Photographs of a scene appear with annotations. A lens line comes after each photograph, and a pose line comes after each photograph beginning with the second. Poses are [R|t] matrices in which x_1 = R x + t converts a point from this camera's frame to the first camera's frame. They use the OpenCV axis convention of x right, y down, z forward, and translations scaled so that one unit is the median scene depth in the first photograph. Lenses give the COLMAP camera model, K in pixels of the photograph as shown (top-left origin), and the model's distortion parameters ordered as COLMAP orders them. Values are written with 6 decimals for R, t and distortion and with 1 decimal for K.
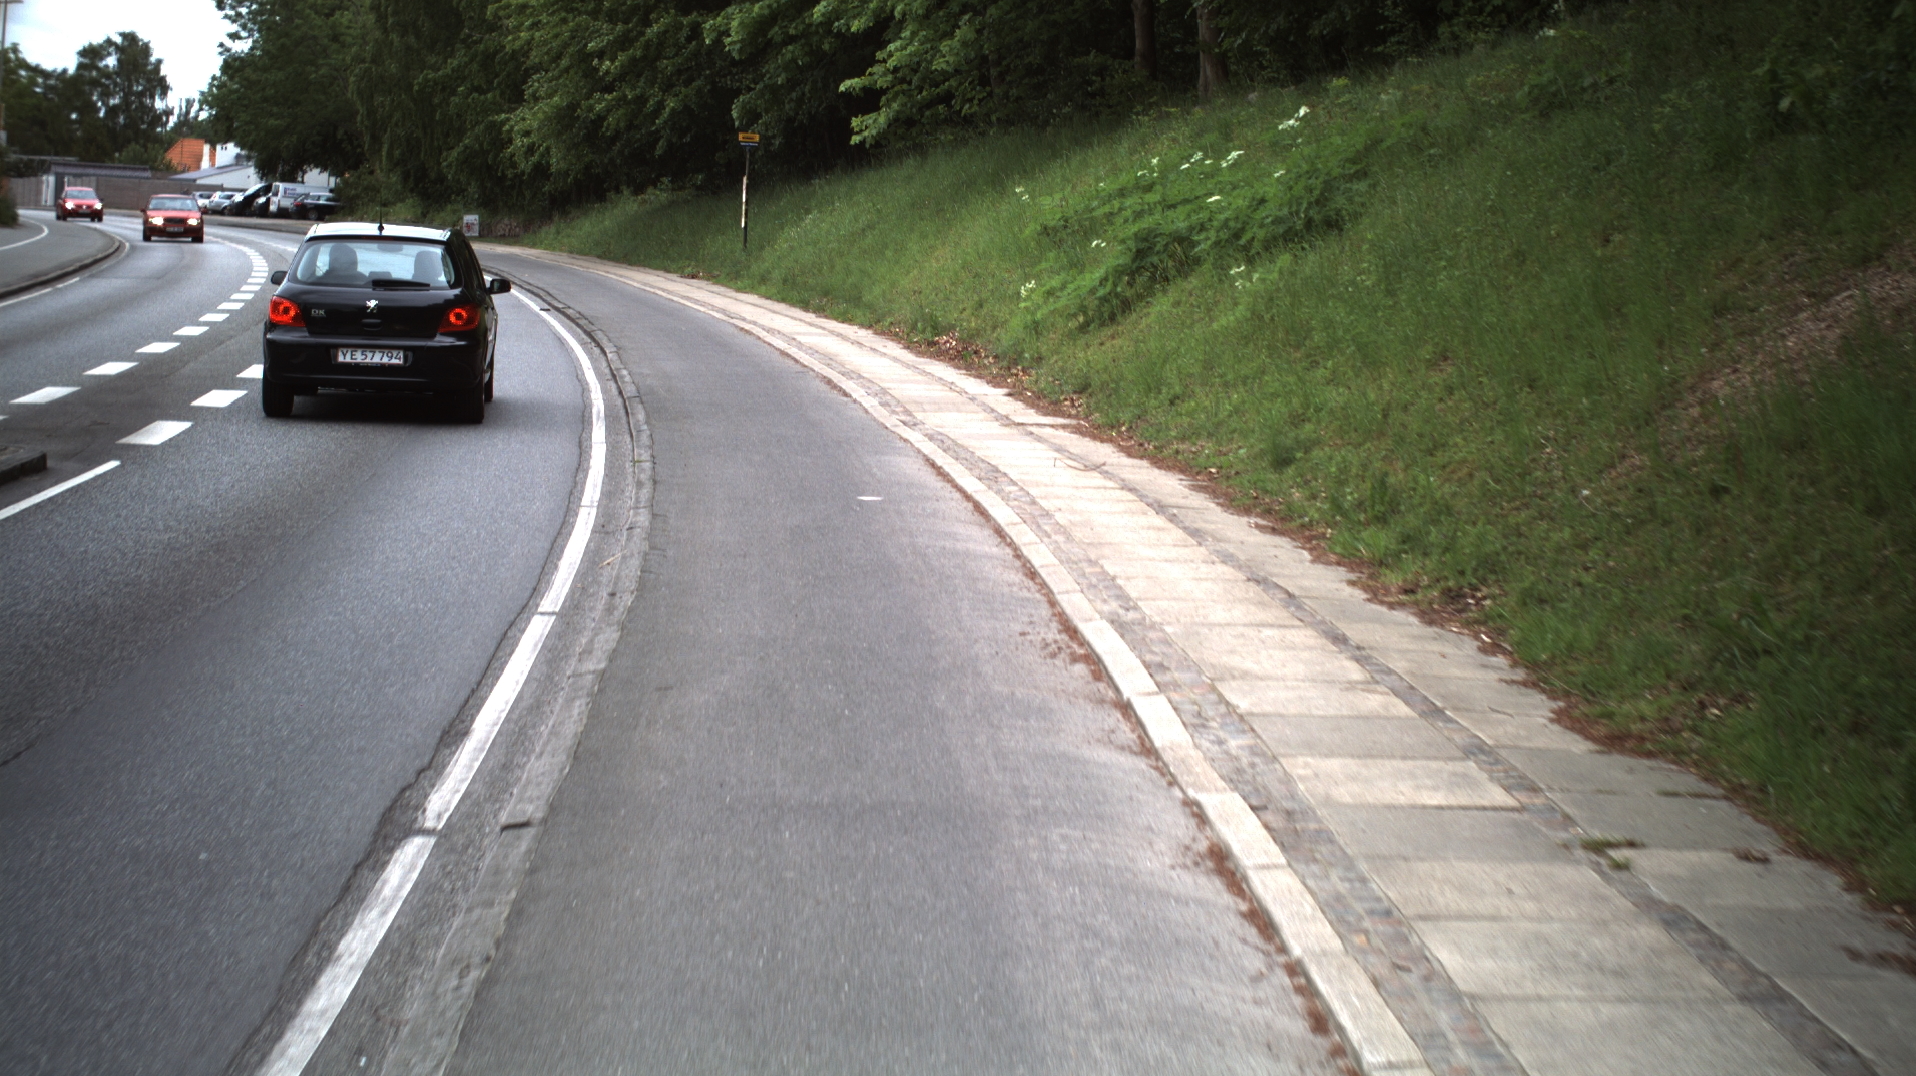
lens RADIAL K [[3239.6, 0, 958.0], [0, 3239.6, 538.0], [0, 0, 1]] dist [-0.237097, 0.227402]
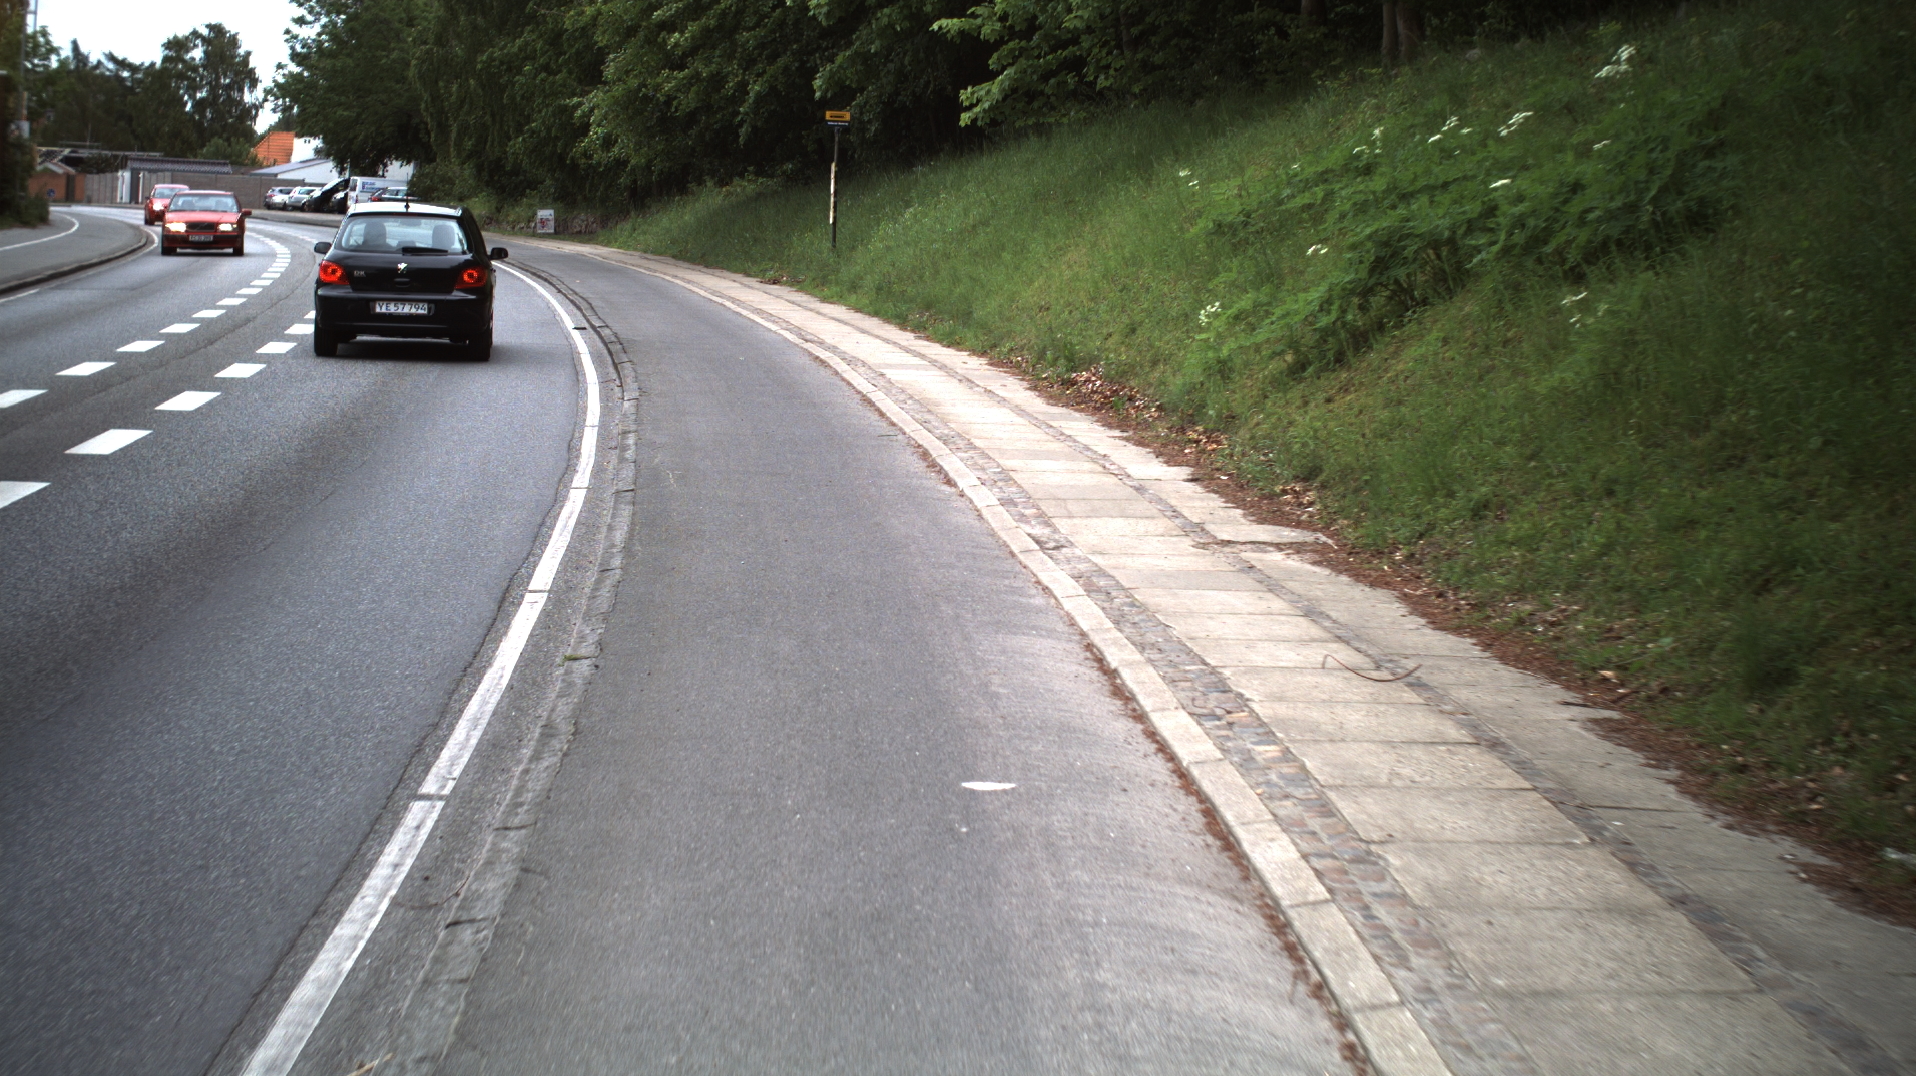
lens RADIAL K [[3239.6, 0, 958.0], [0, 3239.6, 538.0], [0, 0, 1]] dist [-0.237097, 0.227402]
pose [[0.999384, -0.004240, -0.034832, -0.006756], [0.004335, 0.999987, 0.002650, -0.024131], [0.034820, -0.002799, 0.999390, 0.235714]]
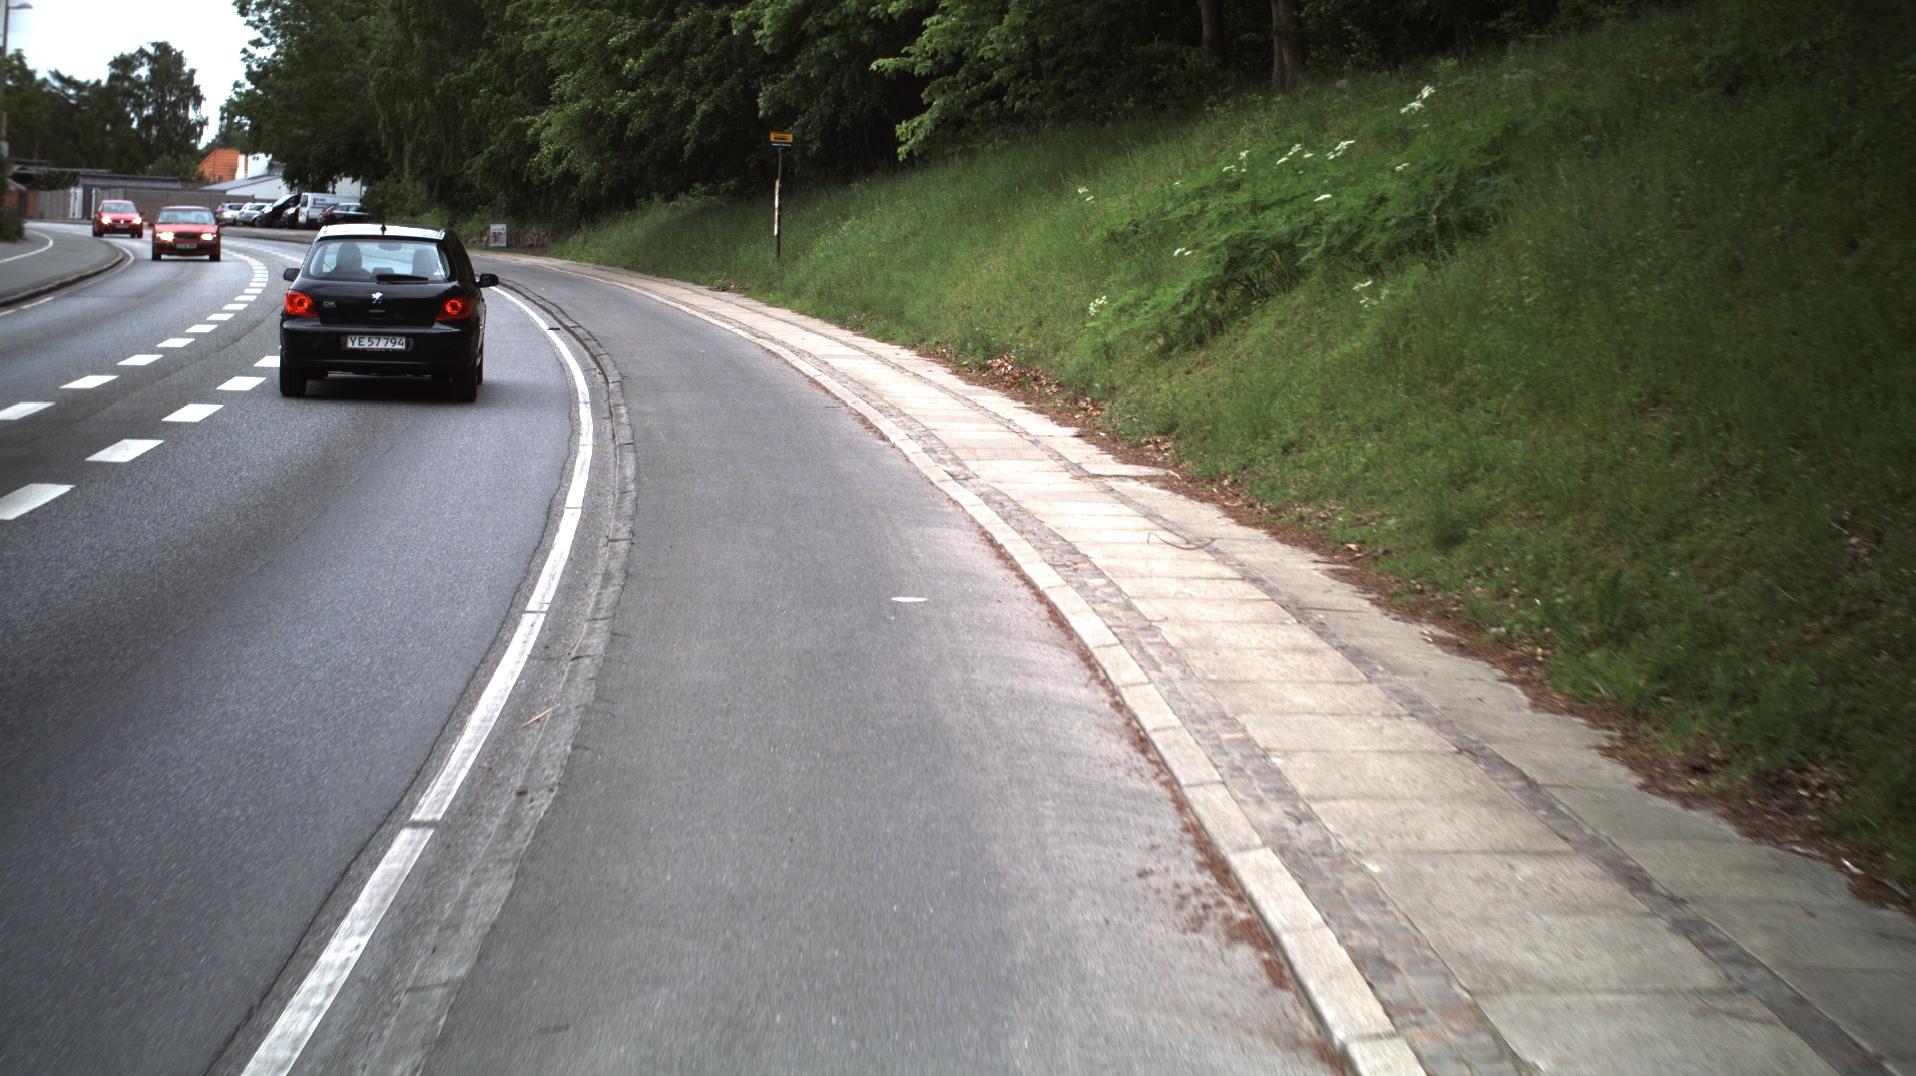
lens RADIAL K [[3239.6, 0, 958.0], [0, 3239.6, 538.0], [0, 0, 1]] dist [-0.237097, 0.227402]
pose [[0.999850, -0.008426, -0.015110, -0.002090], [0.008403, 0.999963, -0.001561, -0.011801], [0.015123, 0.001434, 0.999885, 0.117734]]
